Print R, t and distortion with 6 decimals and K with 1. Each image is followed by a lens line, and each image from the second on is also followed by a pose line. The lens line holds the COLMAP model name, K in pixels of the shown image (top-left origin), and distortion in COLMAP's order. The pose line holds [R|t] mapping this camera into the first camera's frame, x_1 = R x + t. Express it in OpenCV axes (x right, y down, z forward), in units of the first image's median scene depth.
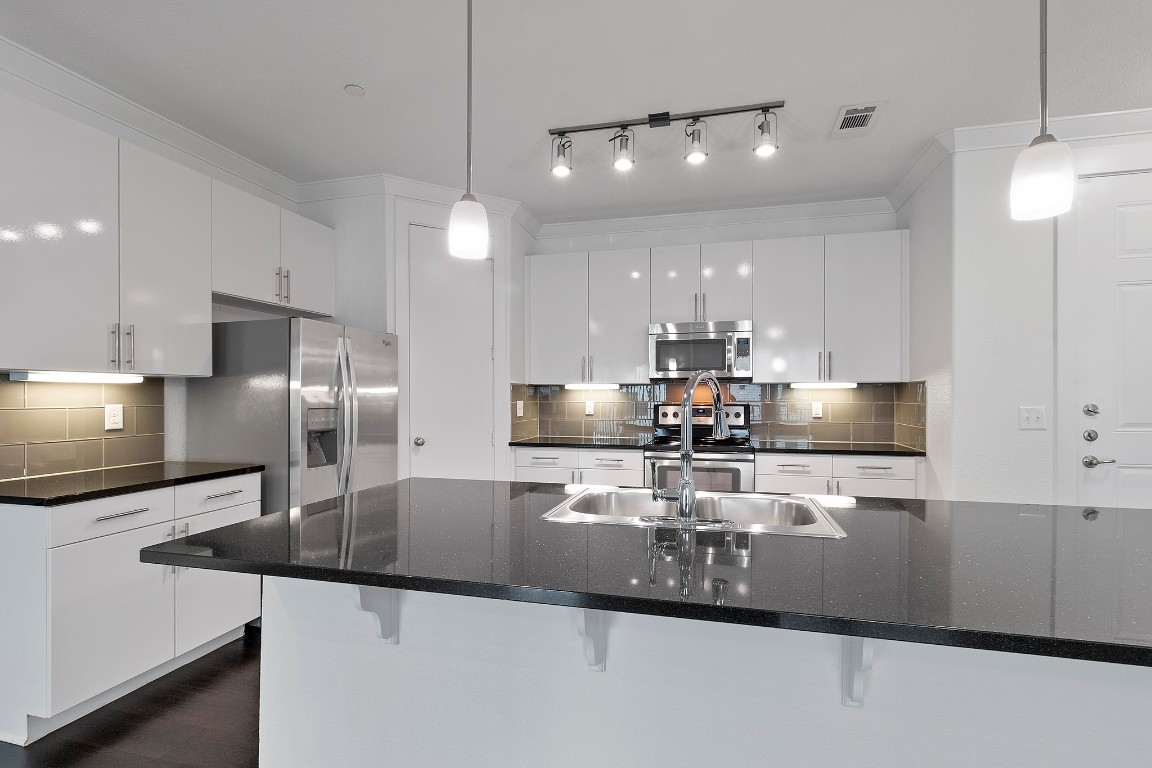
lens RADIAL K [[534.4, 0, 587.1], [0, 534.4, 400.1], [0, 0, 1]] dist [0.004789, -0.001967]
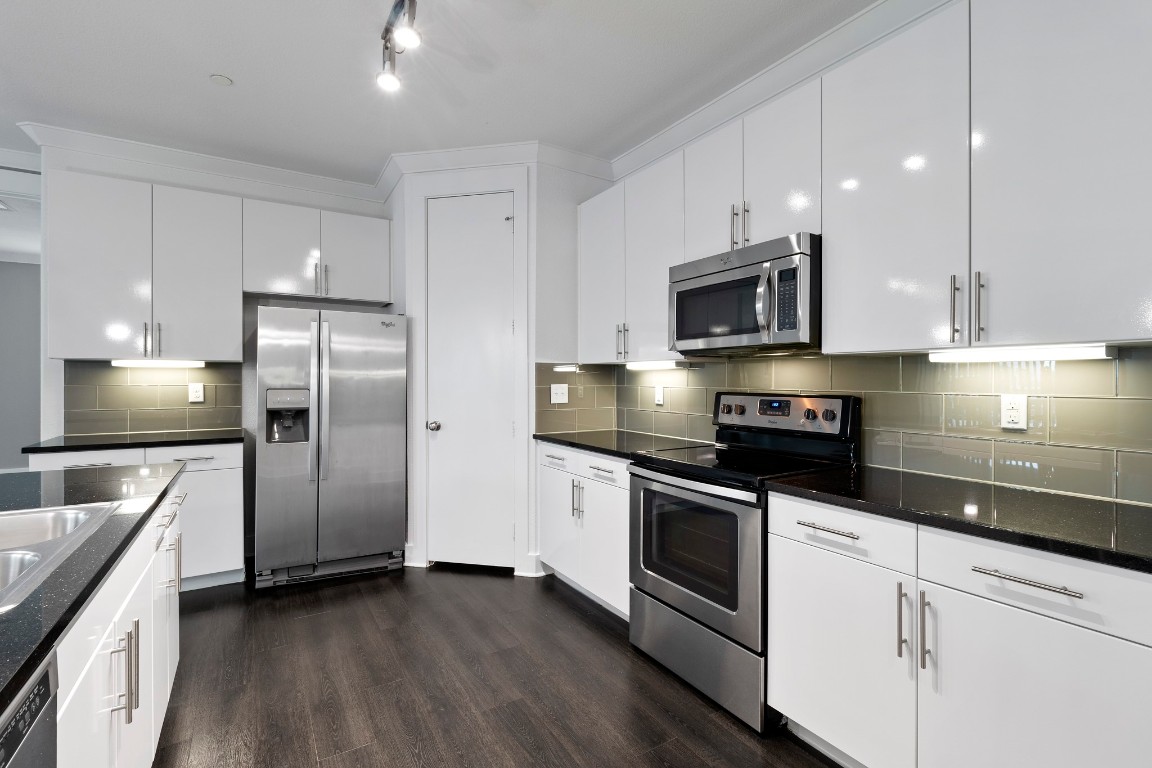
lens RADIAL K [[534.4, 0, 583.1], [0, 534.4, 380.2], [0, 0, 1]] dist [0.004789, -0.001967]
pose [[0.719414, 0.004293, -0.694568, 0.541779], [-0.009302, 0.999951, -0.003454, -0.002950], [0.694519, 0.008945, 0.719419, 0.510896]]
